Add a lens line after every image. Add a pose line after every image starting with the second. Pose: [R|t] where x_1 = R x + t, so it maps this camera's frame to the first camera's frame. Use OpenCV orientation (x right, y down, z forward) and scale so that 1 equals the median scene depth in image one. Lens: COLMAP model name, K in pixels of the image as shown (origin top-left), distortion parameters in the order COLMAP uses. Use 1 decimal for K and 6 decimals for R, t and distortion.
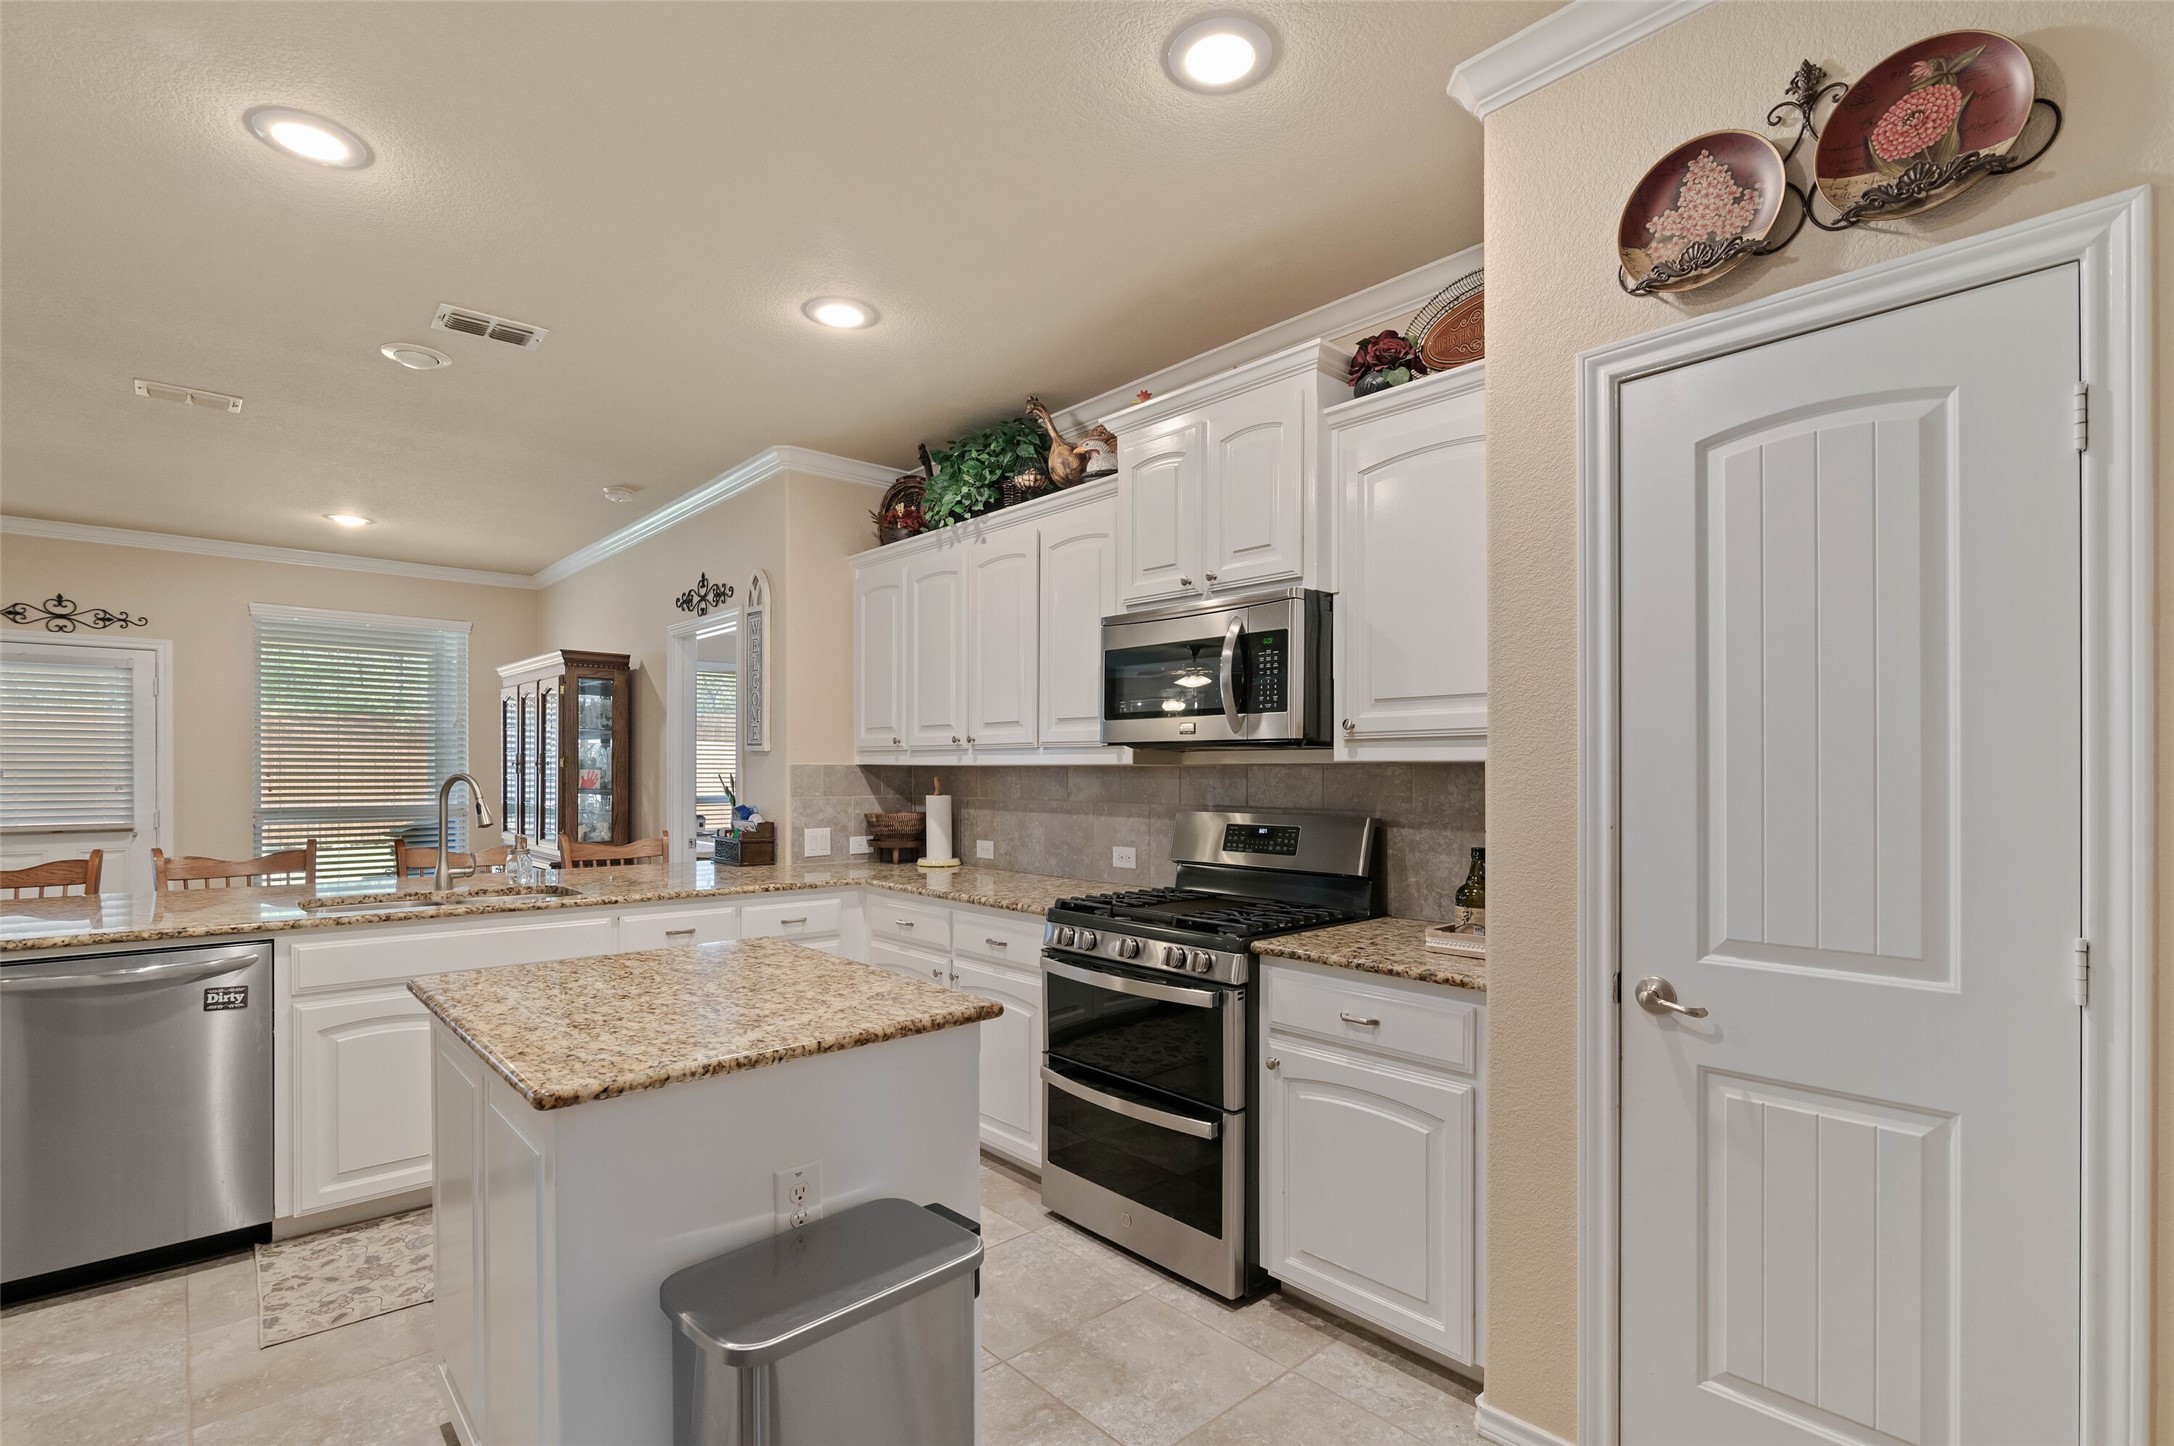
lens RADIAL K [[1016.0, 0, 1093.2], [0, 1016.0, 772.6], [0, 0, 1]] dist [-0.003012, -0.000247]
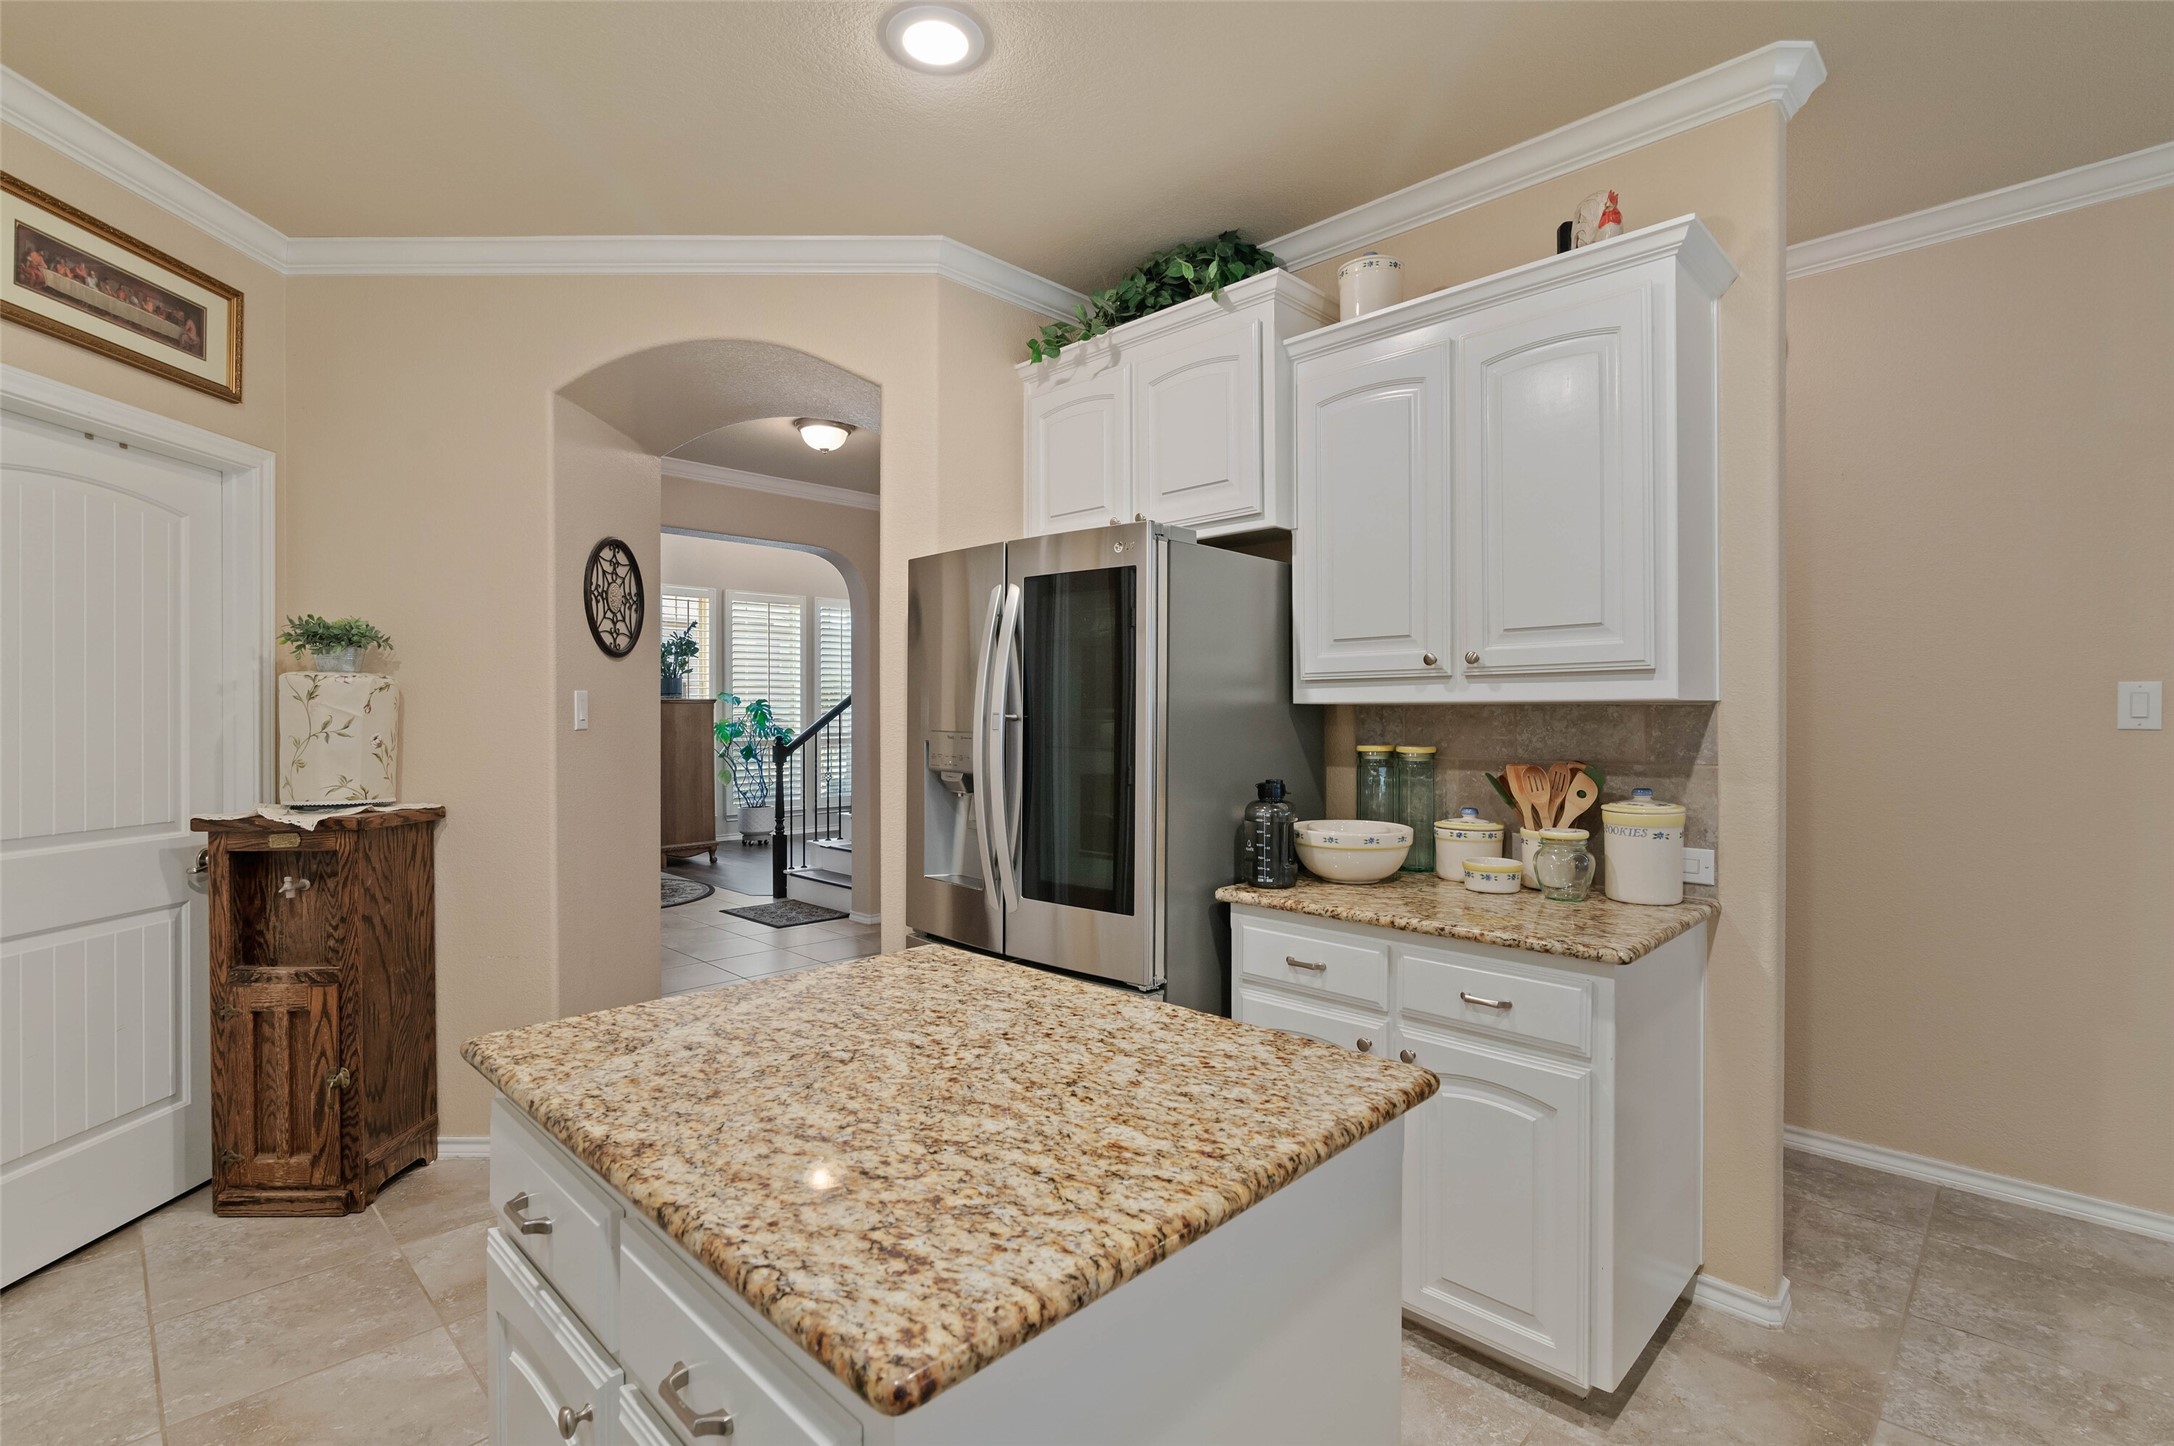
lens RADIAL K [[1000.4, 0, 1088.5], [0, 1000.4, 719.4], [0, 0, 1]] dist [-0.006610, 0.000451]
pose [[-0.998484, -0.000672, -0.055031, -0.244397], [-0.001082, 0.999972, 0.007413, -0.001905], [0.055024, 0.007461, -0.998457, 0.860056]]
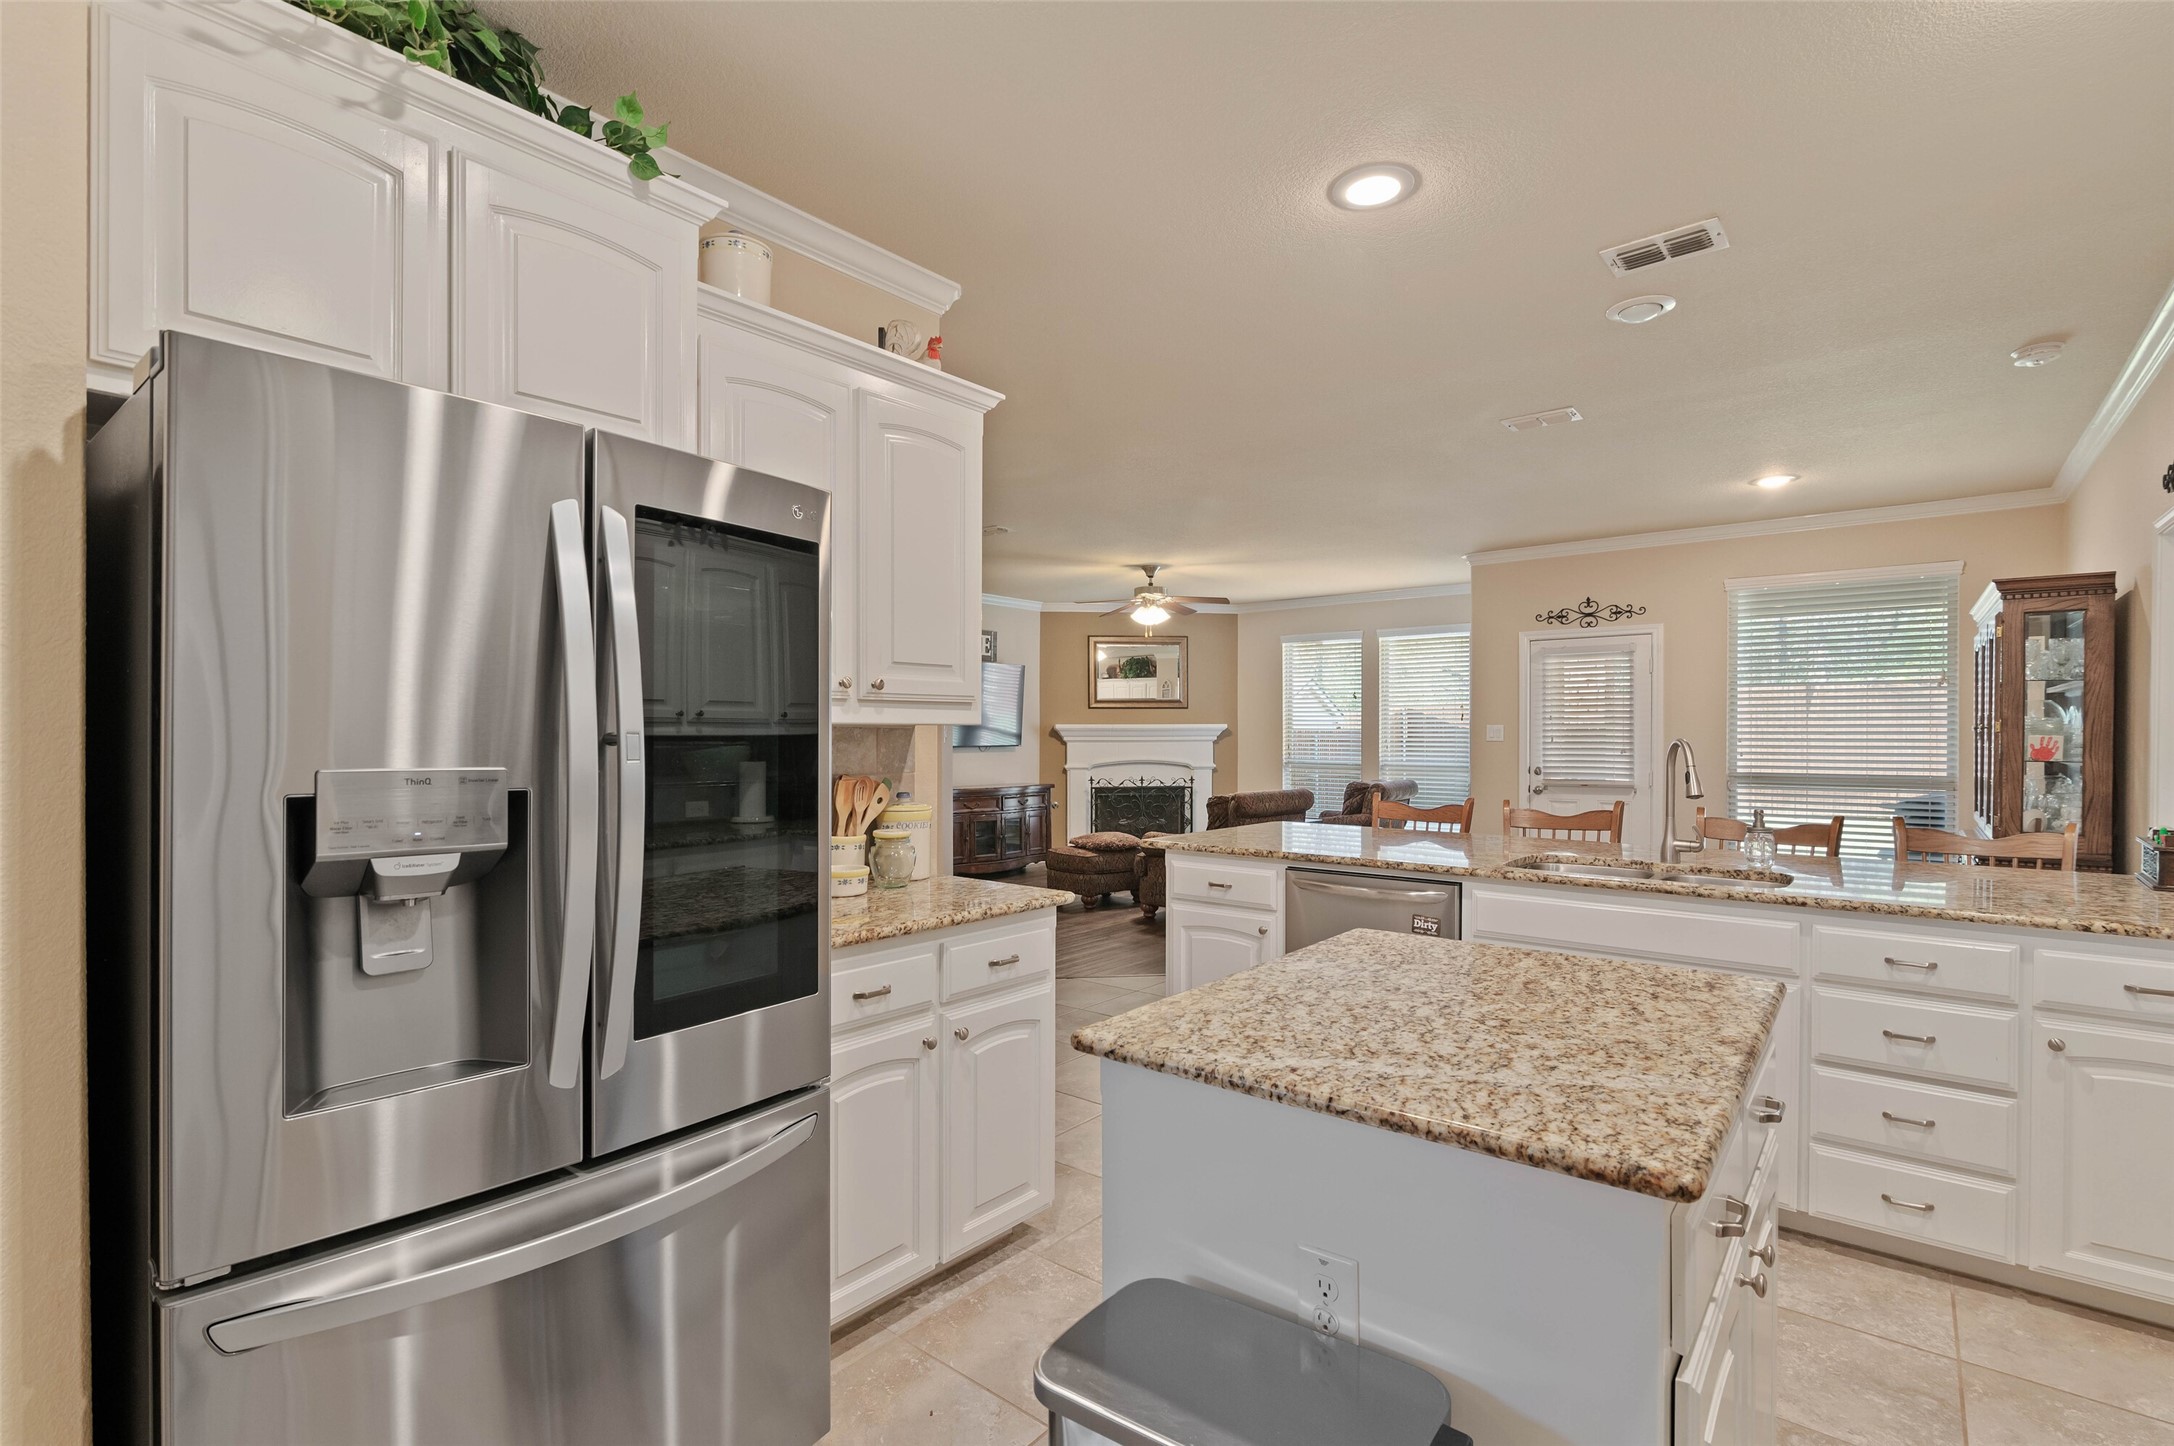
lens RADIAL K [[999.2, 0, 1091.4], [0, 999.2, 743.3], [0, 0, 1]] dist [-0.004457, -0.000066]
pose [[0.150536, 0.005642, -0.988589, 0.182712], [-0.002223, 0.999983, 0.005368, 0.000908], [0.988602, 0.001389, 0.150546, 0.308820]]
